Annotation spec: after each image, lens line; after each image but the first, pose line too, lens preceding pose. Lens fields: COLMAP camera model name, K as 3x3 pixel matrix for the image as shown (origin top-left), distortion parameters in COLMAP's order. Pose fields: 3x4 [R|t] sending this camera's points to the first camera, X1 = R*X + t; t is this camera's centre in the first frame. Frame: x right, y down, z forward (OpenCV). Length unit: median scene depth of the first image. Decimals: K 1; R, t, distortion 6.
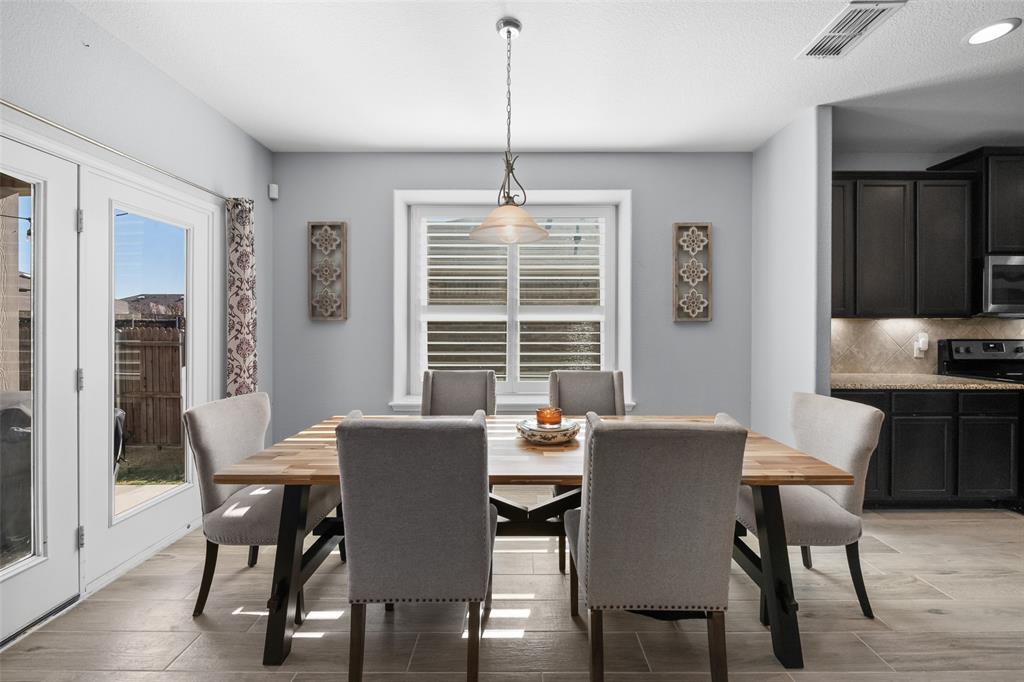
lens RADIAL K [[412.9, 0, 512.6], [0, 412.9, 338.1], [0, 0, 1]] dist [-0.001898, -0.000997]
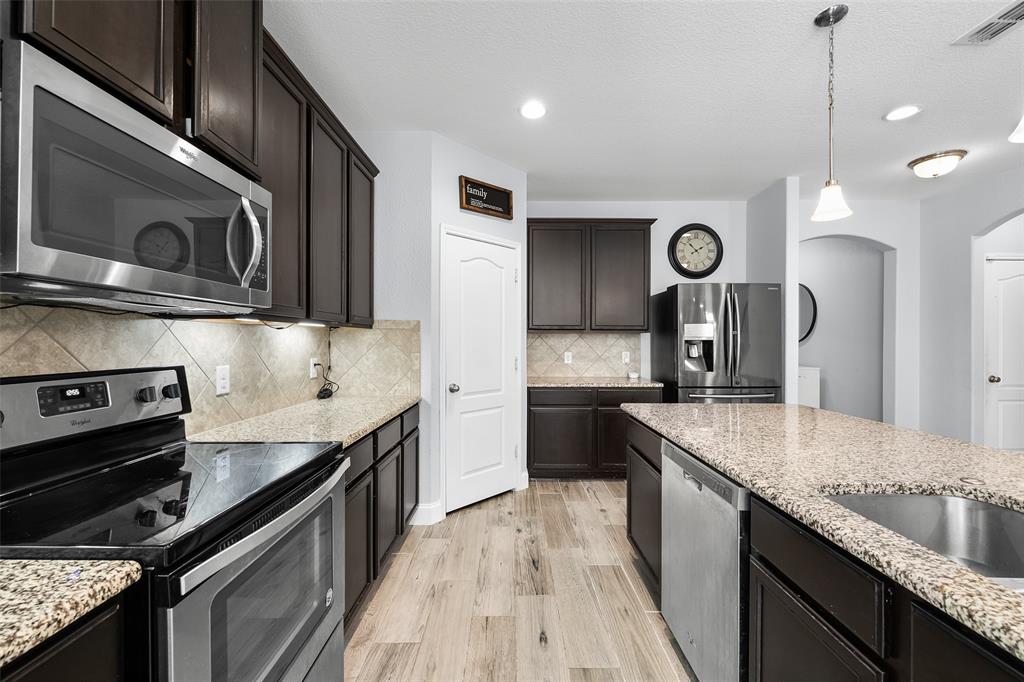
lens RADIAL K [[412.9, 0, 511.2], [0, 412.9, 341.4], [0, 0, 1]] dist [-0.001898, -0.000997]
pose [[0.005450, -0.000631, 0.999985, 0.835435], [0.001652, 0.999998, 0.000622, -0.022750], [-0.999984, 0.001648, 0.005451, 0.643544]]
